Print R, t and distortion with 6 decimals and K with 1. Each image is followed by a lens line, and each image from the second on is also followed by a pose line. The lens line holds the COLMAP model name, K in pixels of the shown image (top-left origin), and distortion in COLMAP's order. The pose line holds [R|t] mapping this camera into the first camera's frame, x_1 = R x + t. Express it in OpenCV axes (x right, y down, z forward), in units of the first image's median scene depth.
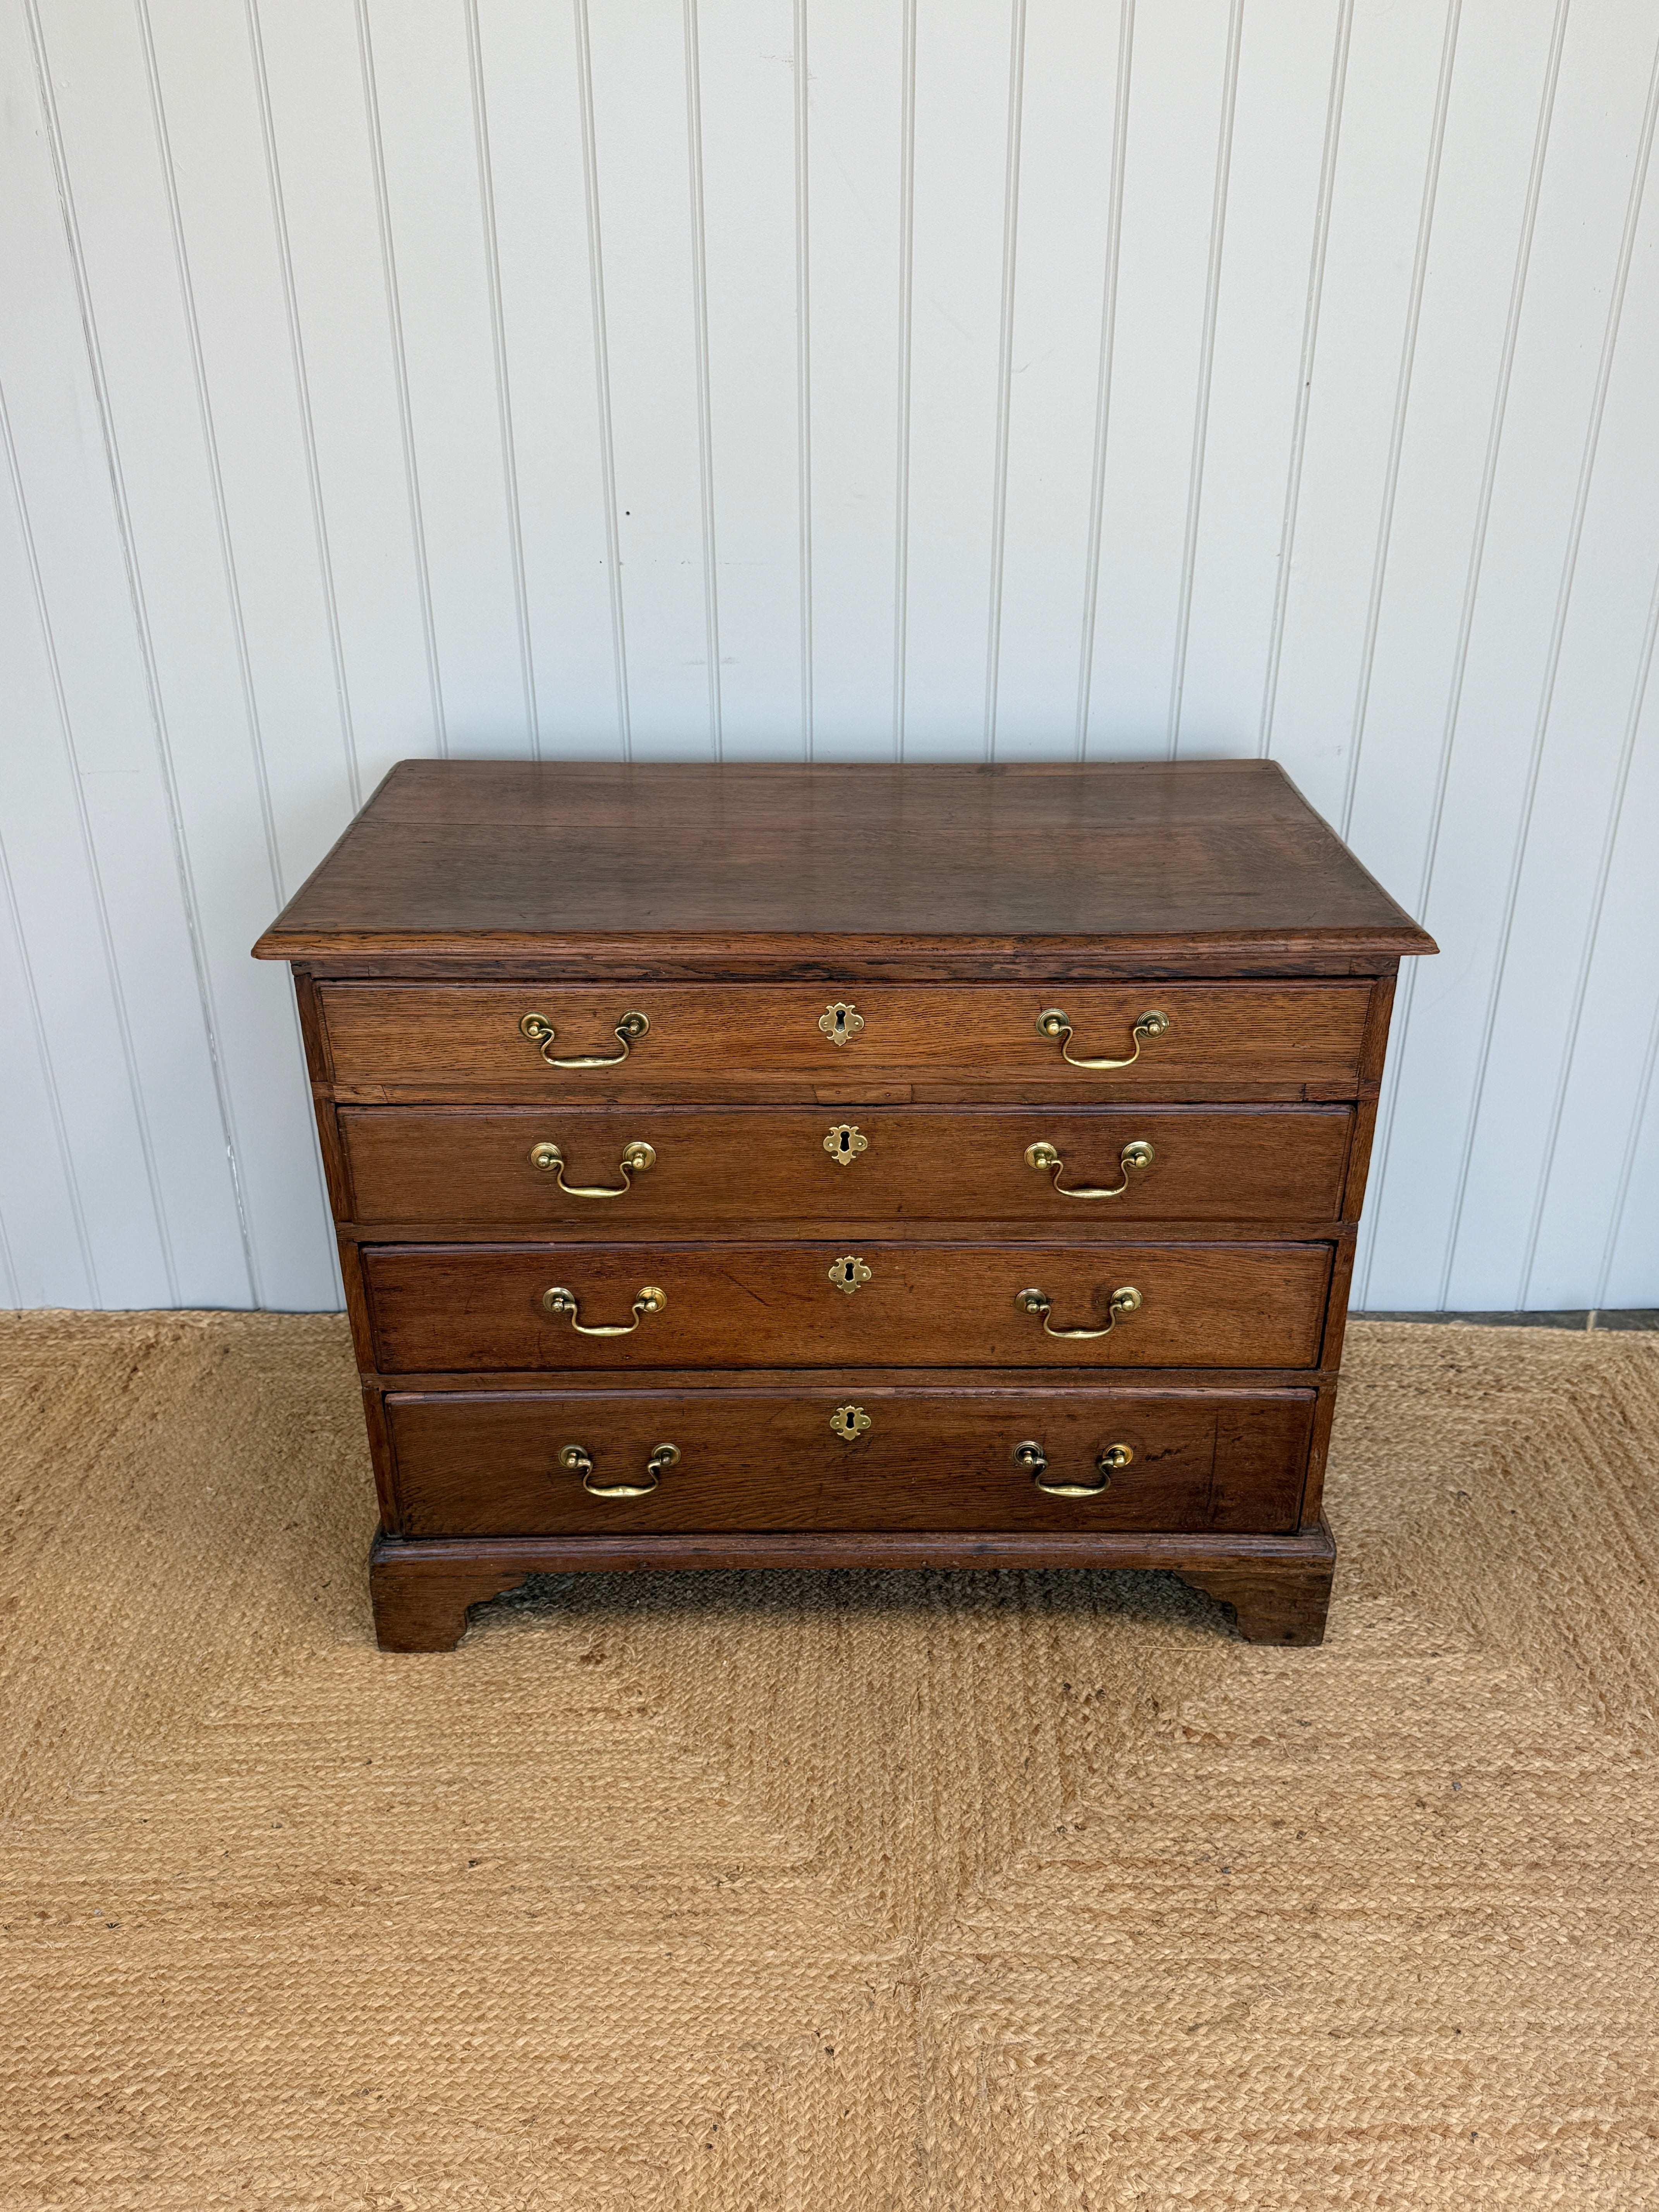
lens RADIAL K [[1741.5, 0, 828.4], [0, 1741.5, 1111.7], [0, 0, 1]] dist [0.089137, -0.148454]
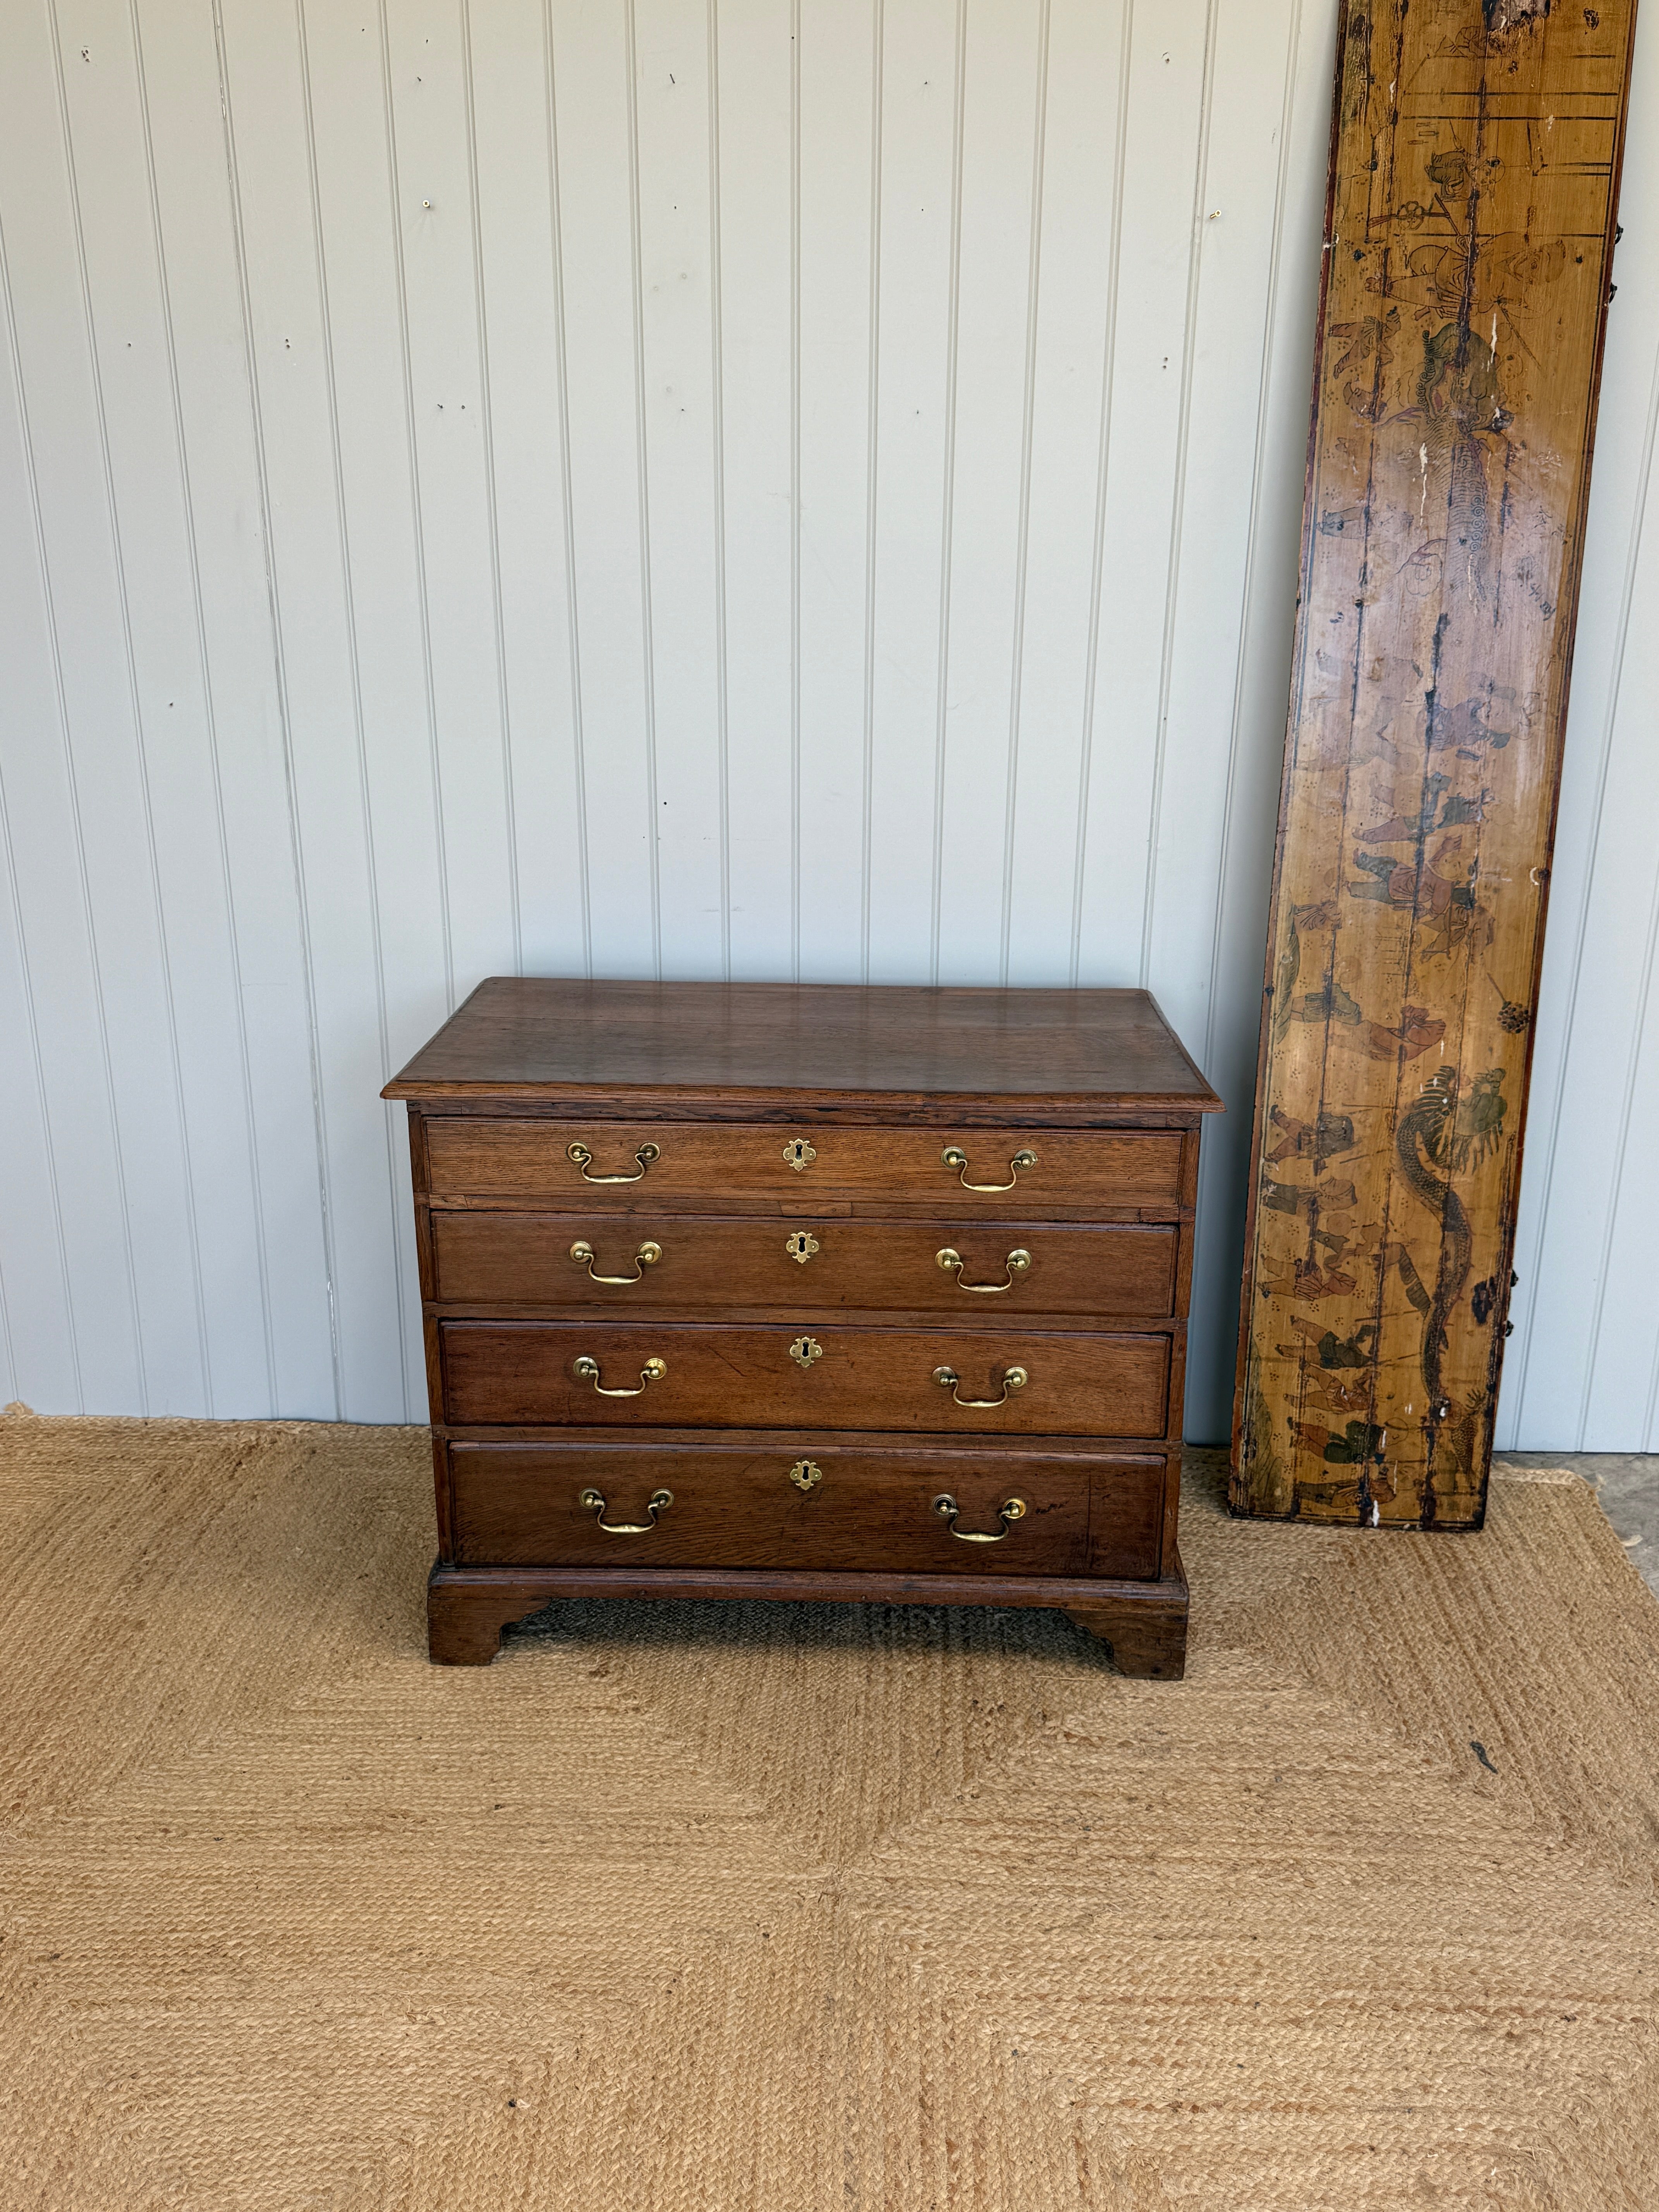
lens RADIAL K [[1731.1, 0, 829.5], [0, 1731.1, 1106.0], [0, 0, 1]] dist [0.129185, -0.251419]
pose [[0.999500, 0.019540, -0.024878, 0.058223], [-0.023294, 0.986701, -0.160870, 0.118339], [0.021404, 0.161369, 0.986662, -0.322371]]
